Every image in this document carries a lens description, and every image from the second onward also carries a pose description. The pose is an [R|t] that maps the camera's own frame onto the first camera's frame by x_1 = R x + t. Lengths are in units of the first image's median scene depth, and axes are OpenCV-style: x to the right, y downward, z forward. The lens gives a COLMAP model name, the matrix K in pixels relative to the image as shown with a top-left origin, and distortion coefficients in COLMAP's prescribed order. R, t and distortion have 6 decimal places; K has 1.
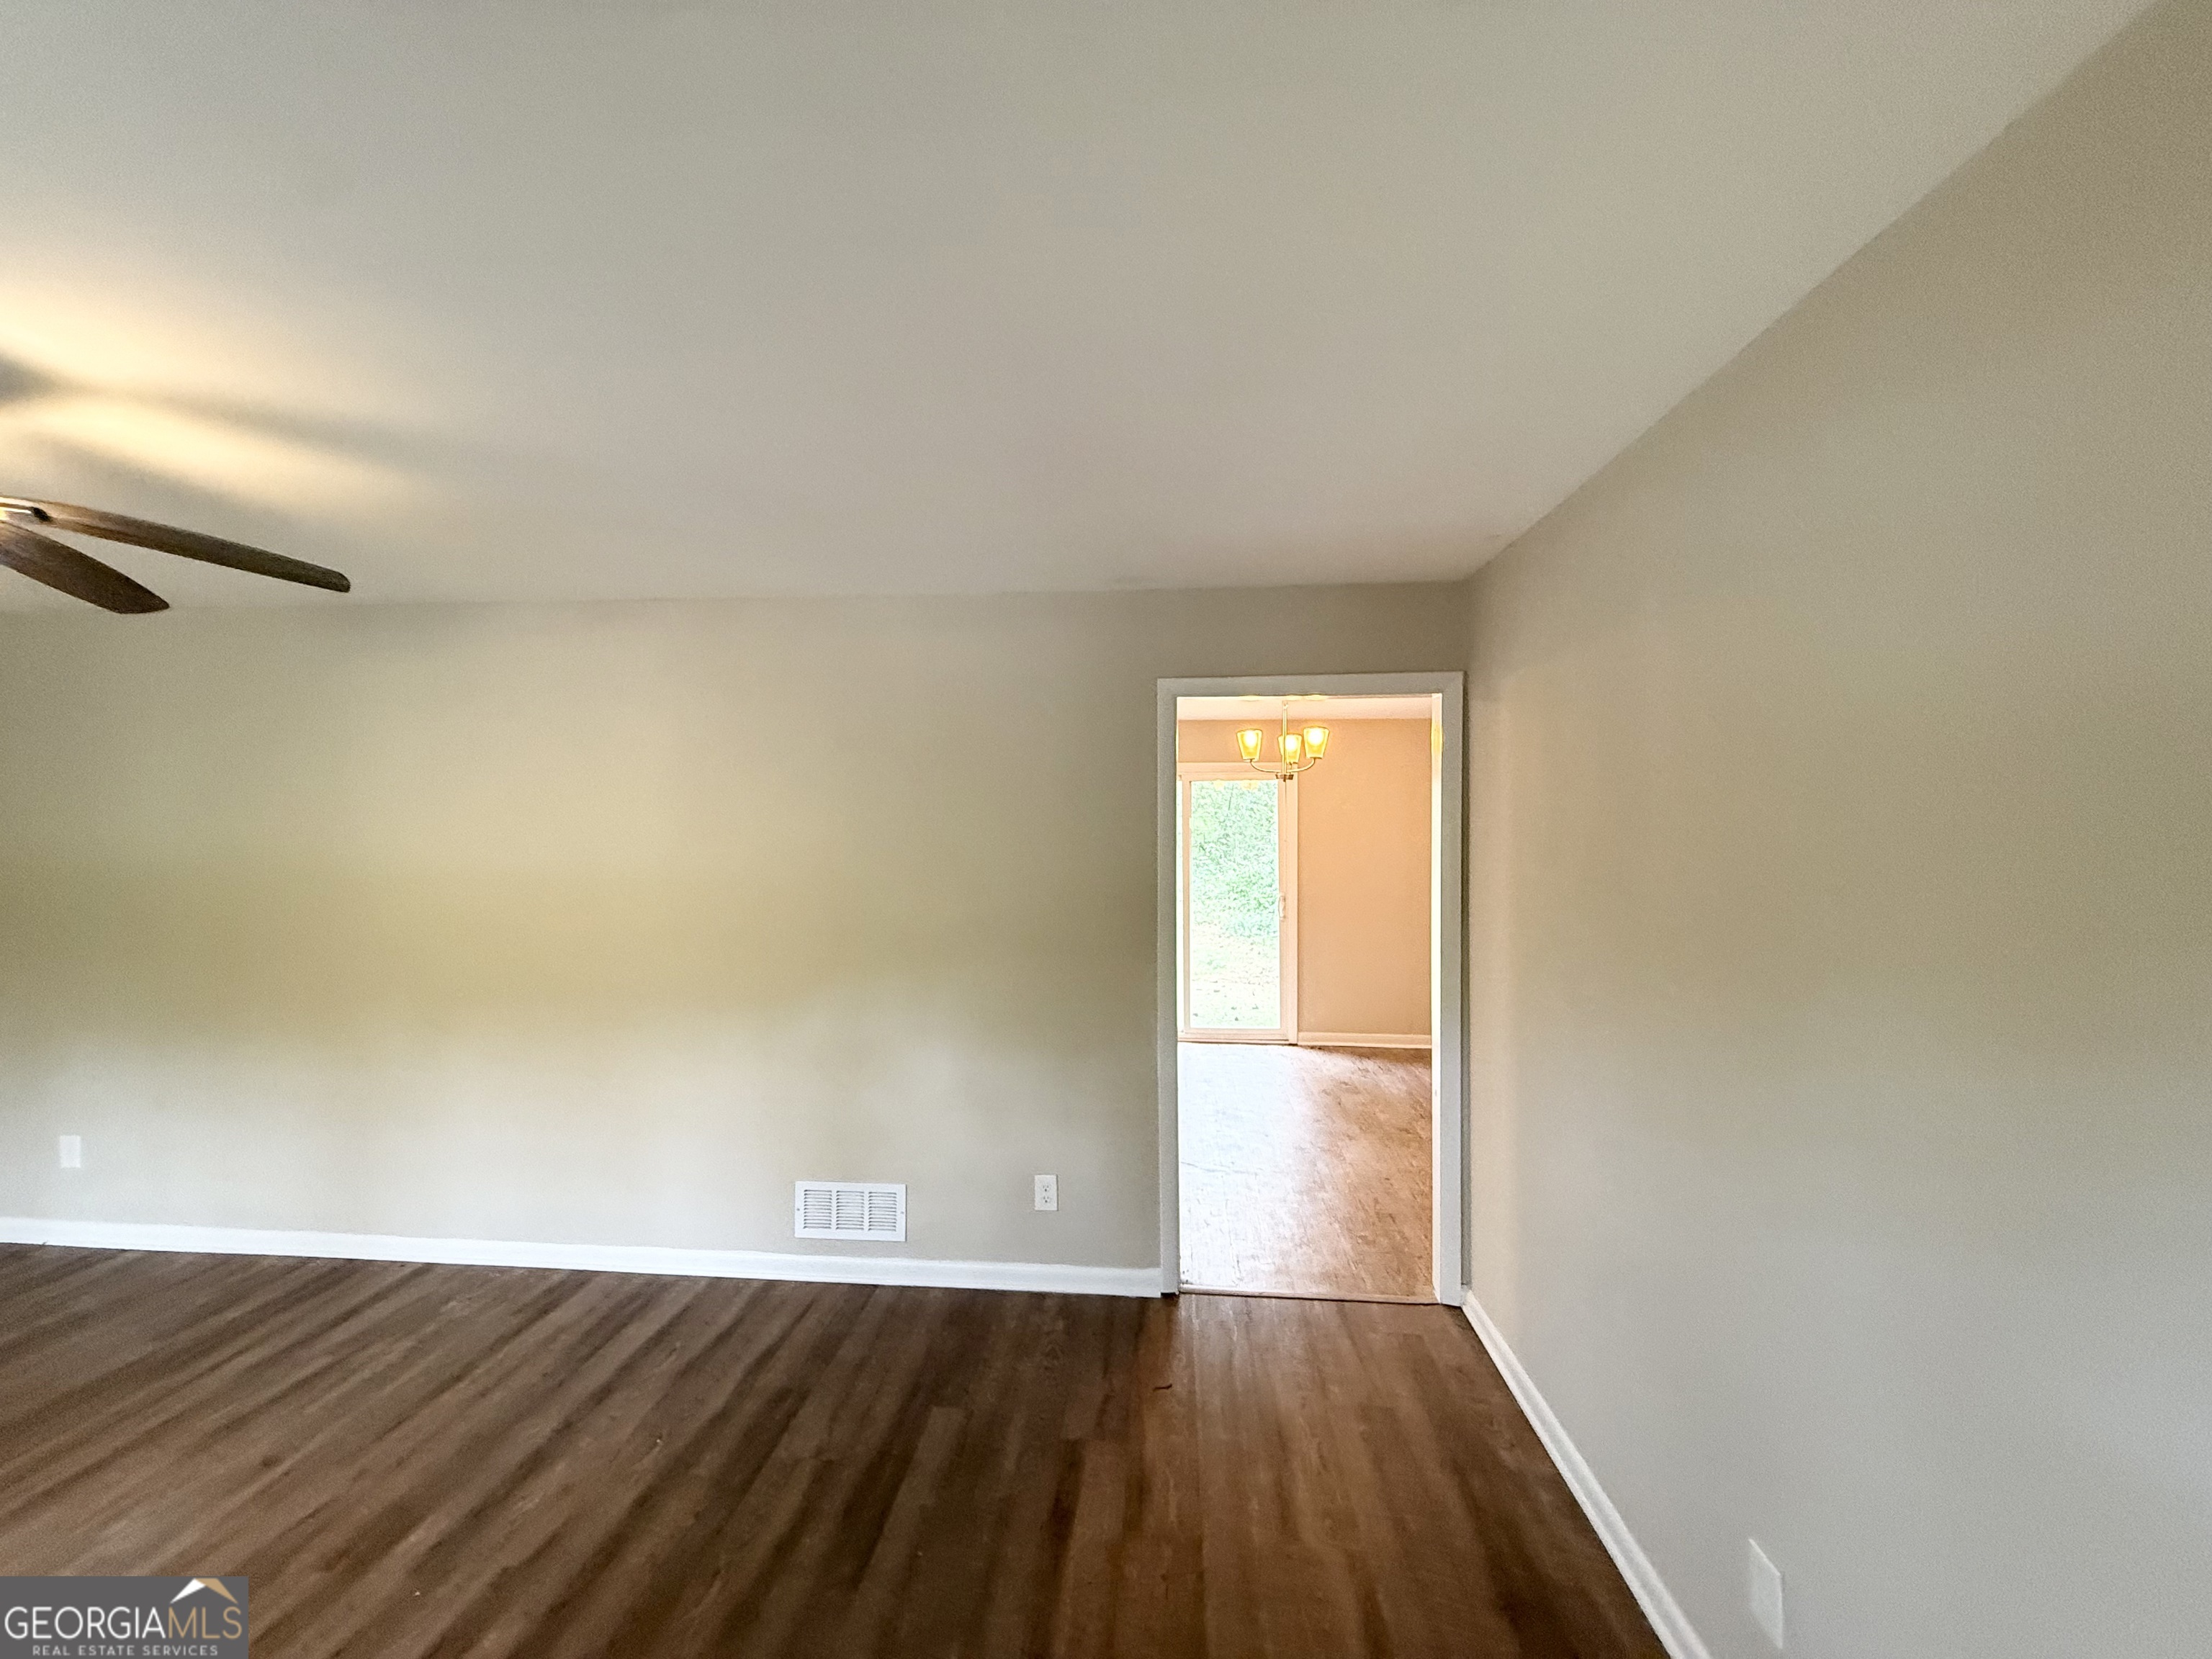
lens RADIAL K [[881.5, 0, 1103.8], [0, 881.5, 829.6], [0, 0, 1]] dist [0.001320, 0.000301]
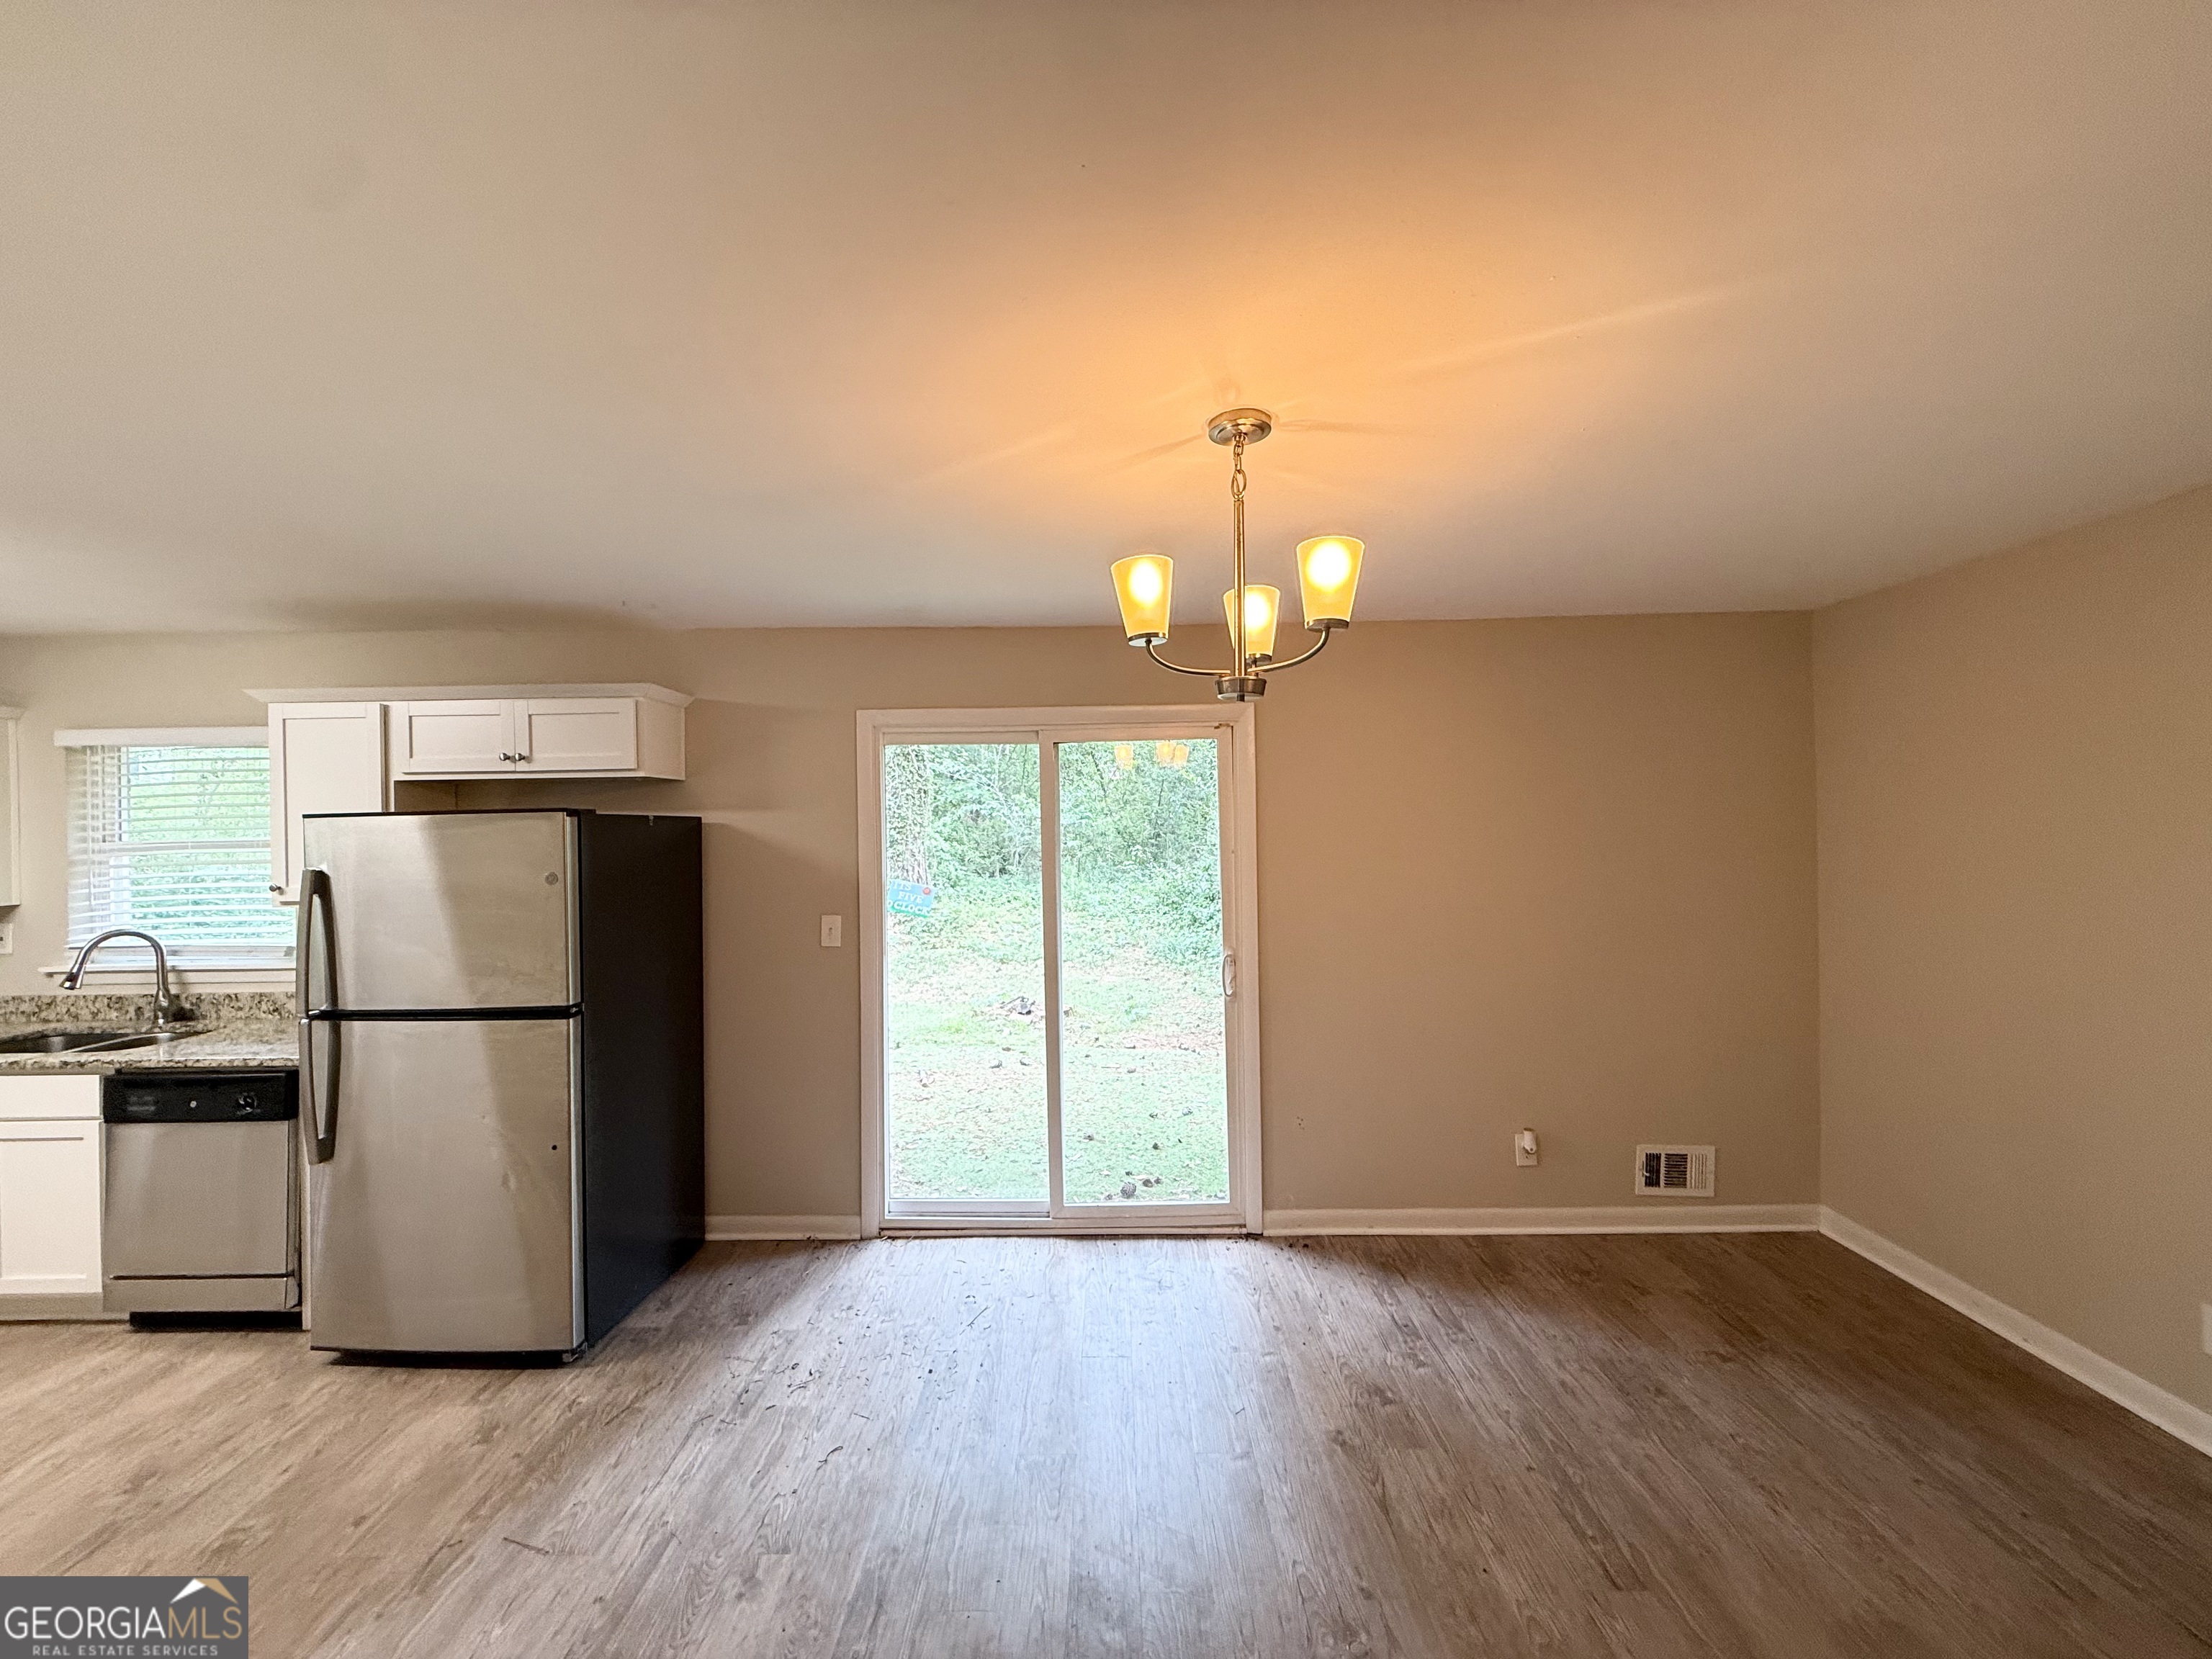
lens RADIAL K [[881.5, 0, 1098.6], [0, 881.5, 824.0], [0, 0, 1]] dist [0.001320, 0.000301]
pose [[0.997787, -0.016382, 0.064445, 0.030921], [0.016734, 0.999848, -0.004937, -0.001038], [-0.064354, 0.006005, 0.997909, 0.162146]]
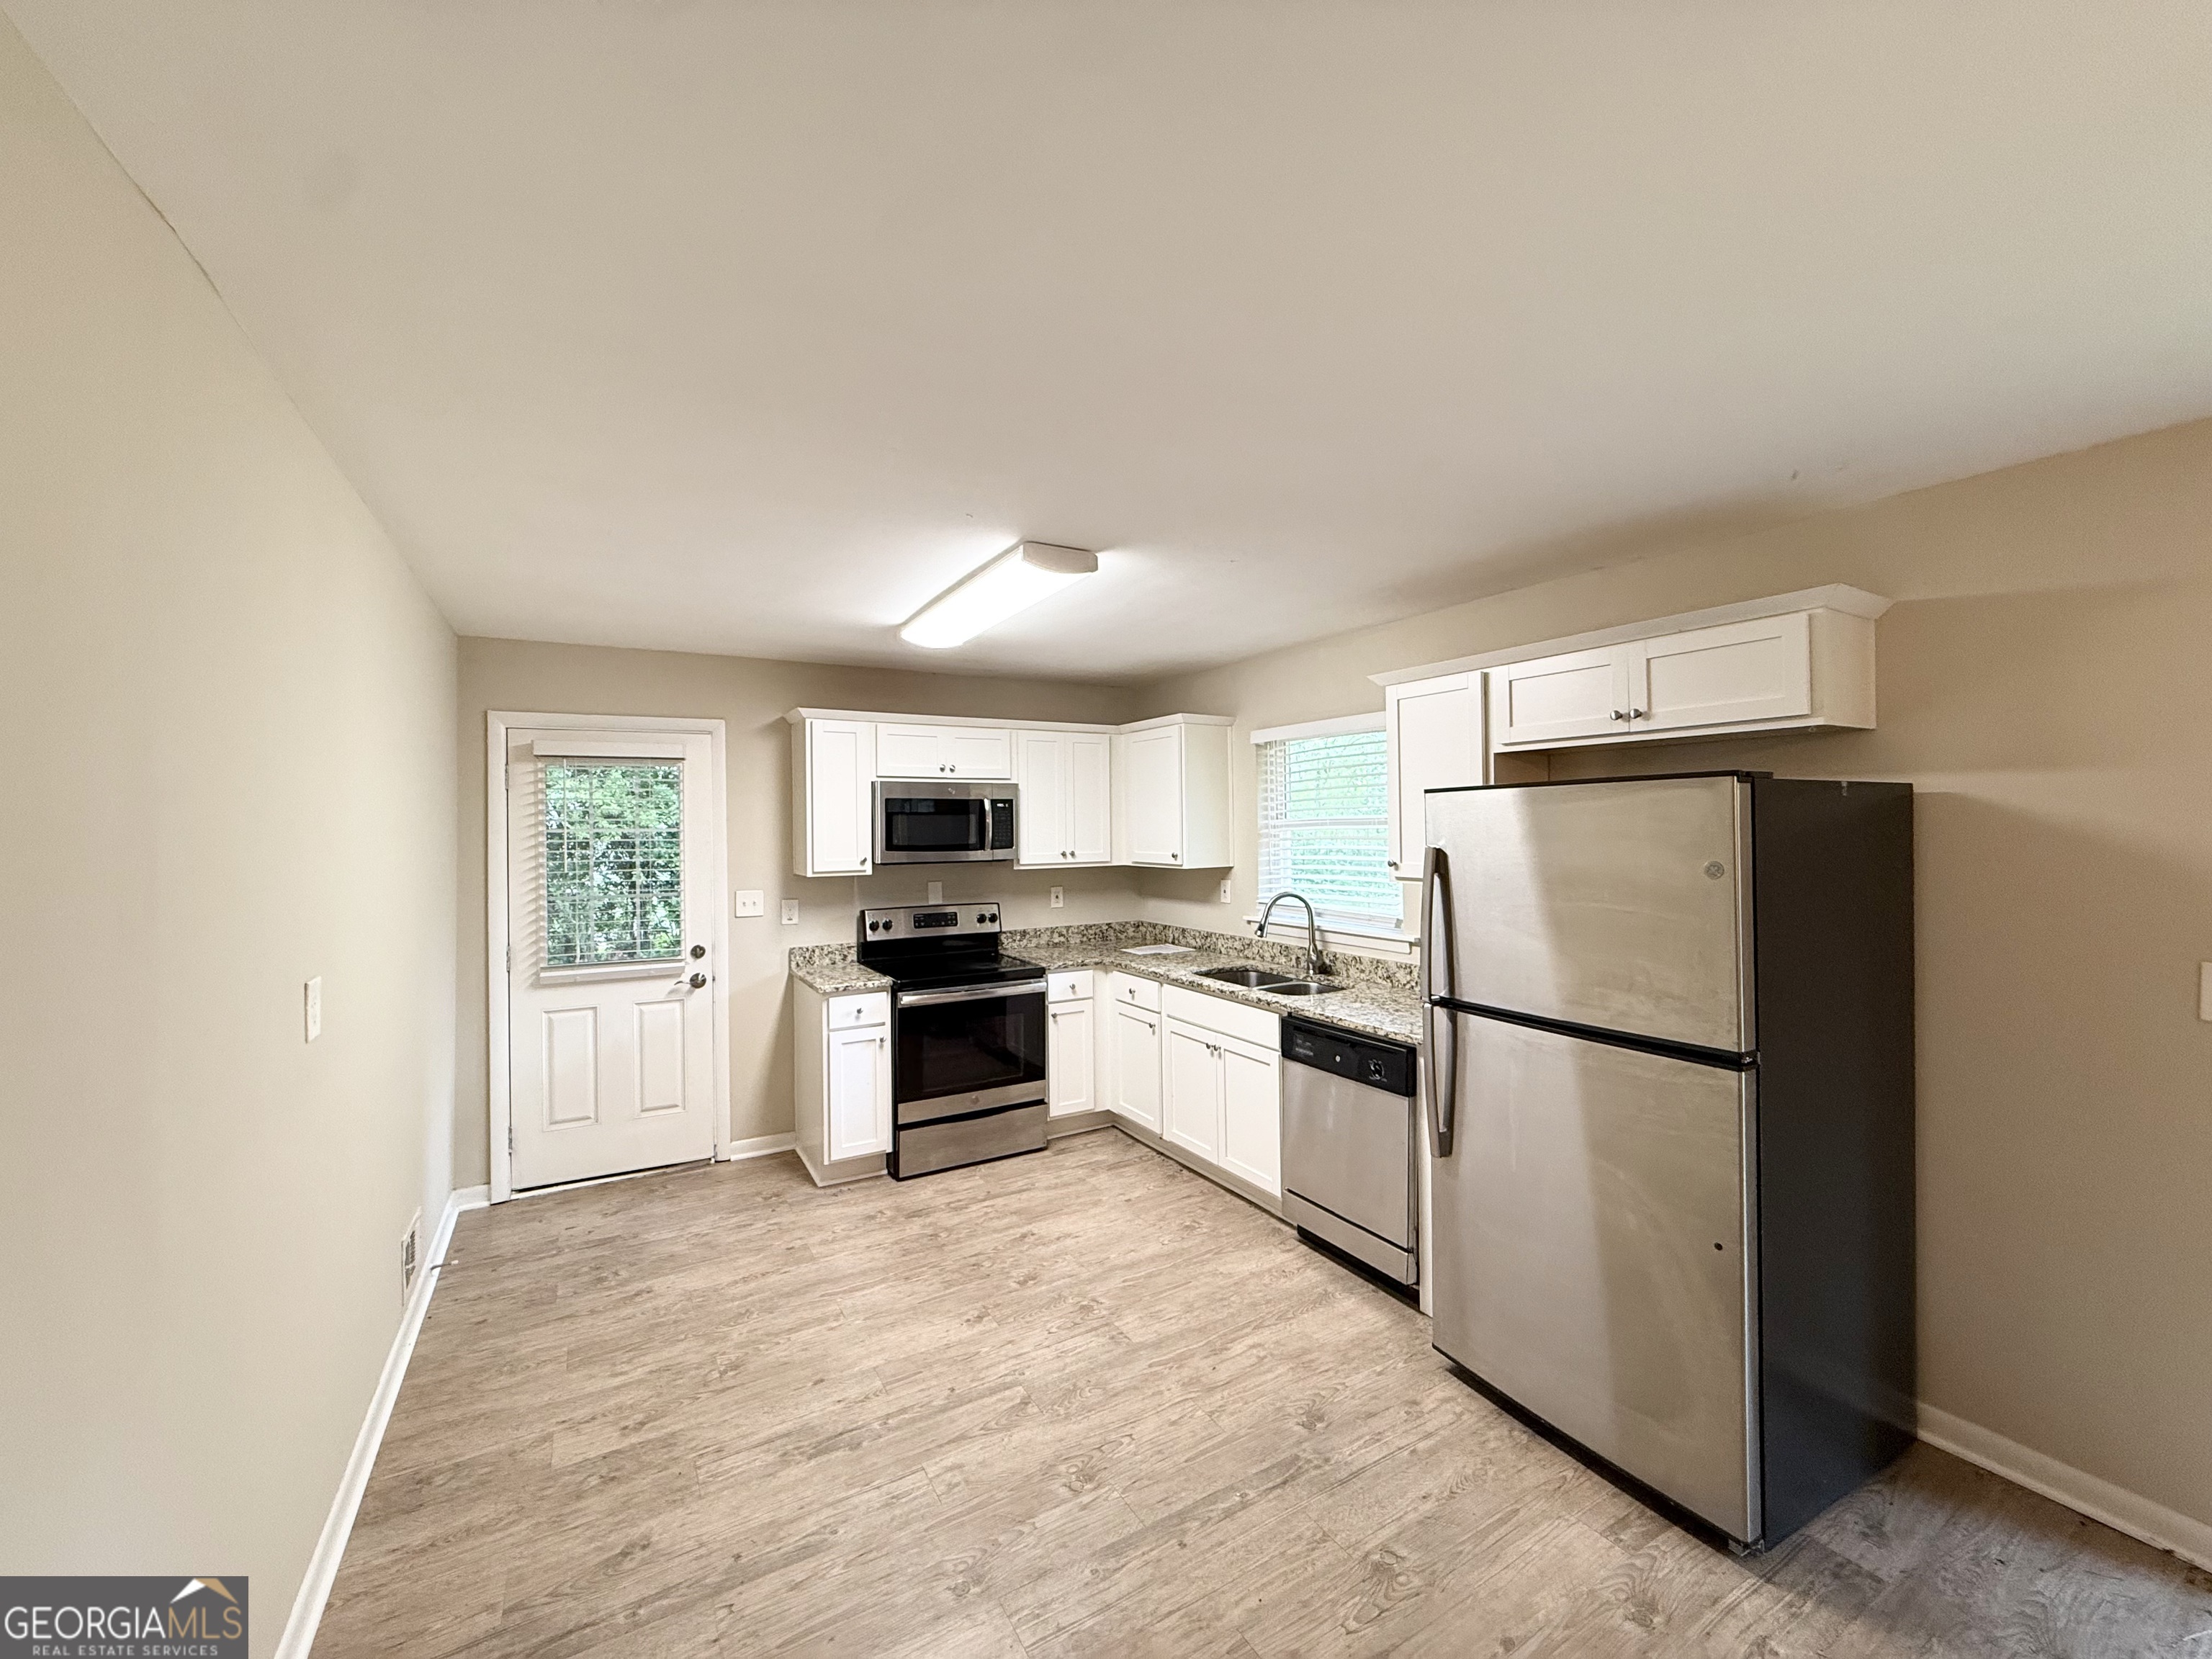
lens RADIAL K [[881.5, 0, 1101.9], [0, 881.5, 821.5], [0, 0, 1]] dist [0.001320, 0.000301]
pose [[0.569532, -0.011116, -0.821894, -0.005322], [0.011288, 0.999920, -0.005702, -0.000210], [0.821892, -0.006030, 0.569611, 0.194747]]
